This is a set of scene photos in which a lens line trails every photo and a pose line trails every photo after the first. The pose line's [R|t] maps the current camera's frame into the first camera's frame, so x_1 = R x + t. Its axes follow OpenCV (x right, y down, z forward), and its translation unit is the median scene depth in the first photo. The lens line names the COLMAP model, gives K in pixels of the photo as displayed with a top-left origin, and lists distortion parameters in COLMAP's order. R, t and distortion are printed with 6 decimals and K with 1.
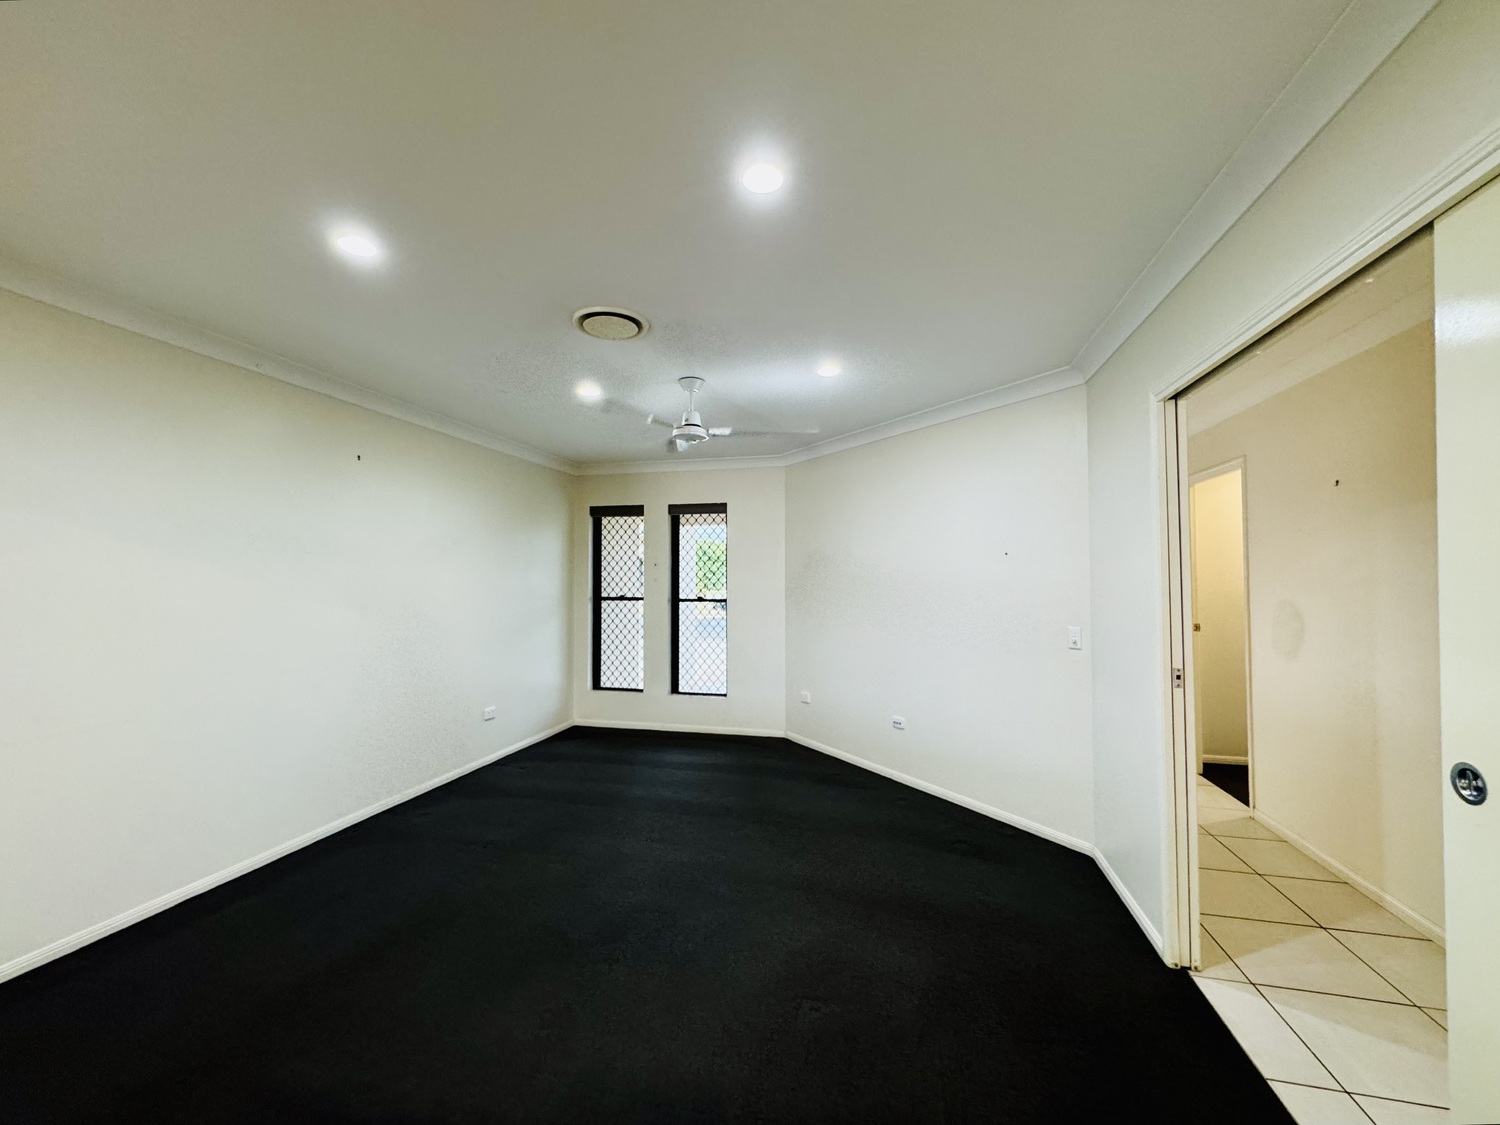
lens RADIAL K [[603.2, 0, 749.1], [0, 603.2, 562.6], [0, 0, 1]] dist [-0.002401, 0.000044]
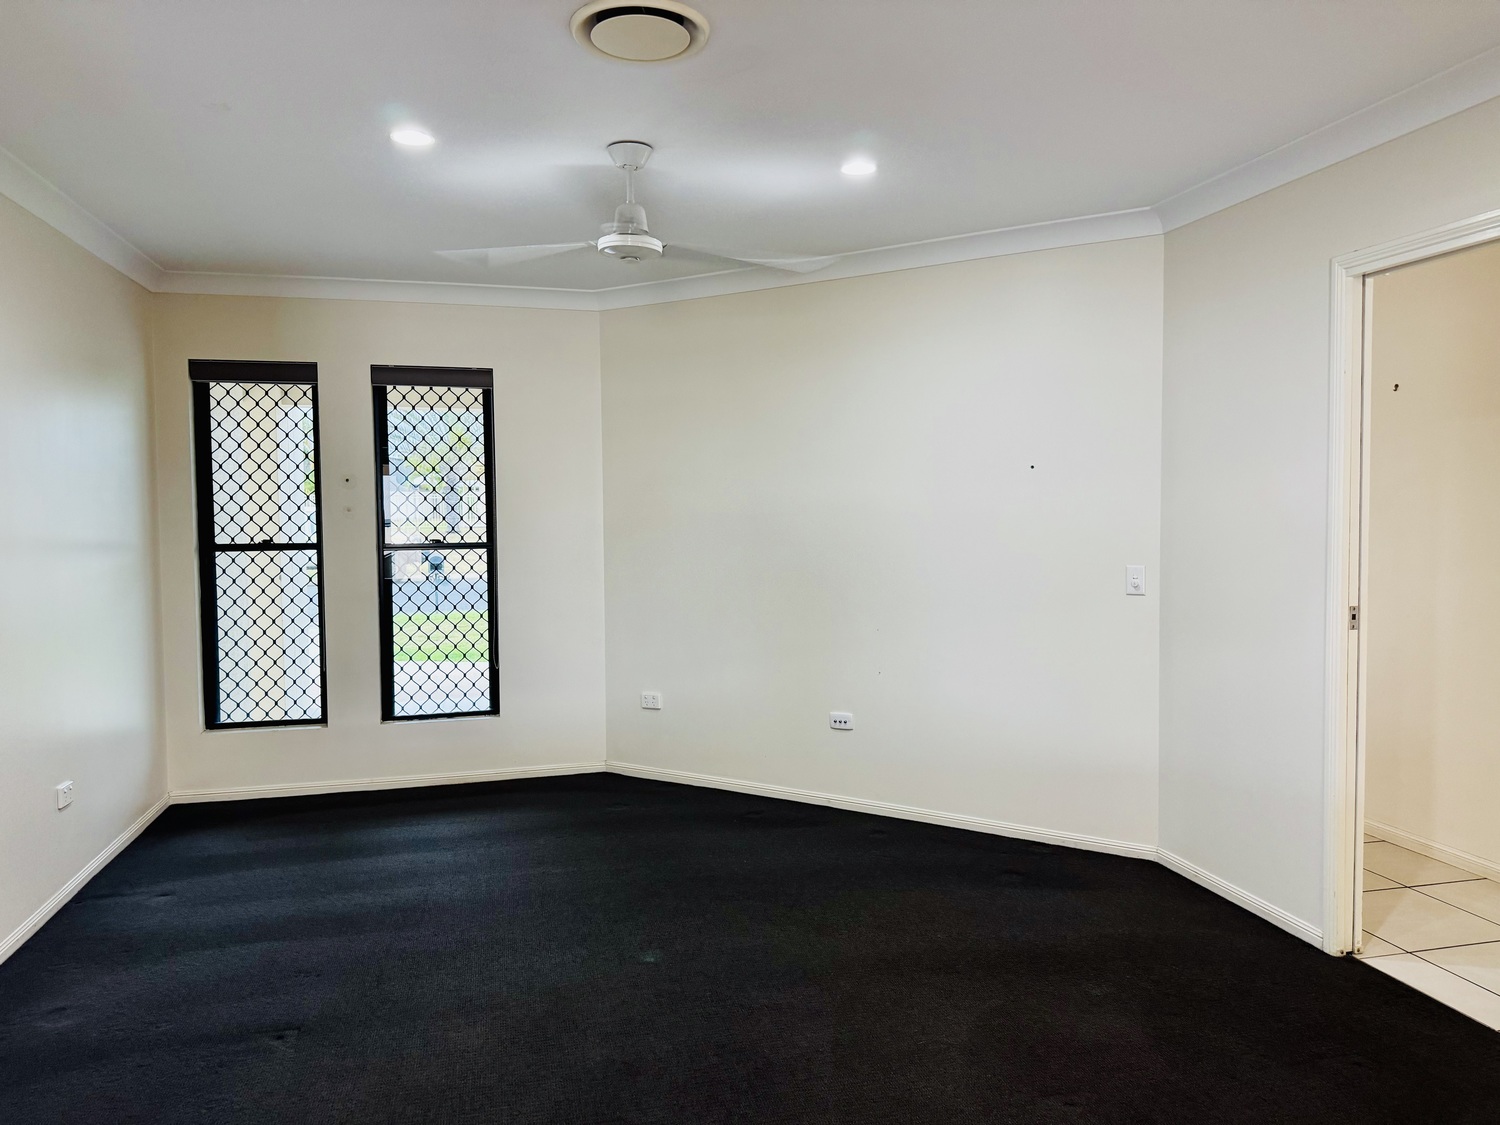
lens RADIAL K [[1037.2, 0, 739.5], [0, 1037.2, 551.2], [0, 0, 1]] dist [0.074787, -0.098151]
pose [[0.892476, -0.026476, 0.450317, -0.258639], [-0.004676, 0.997679, 0.067925, 0.001588], [-0.451070, -0.062728, 0.890281, 0.034599]]
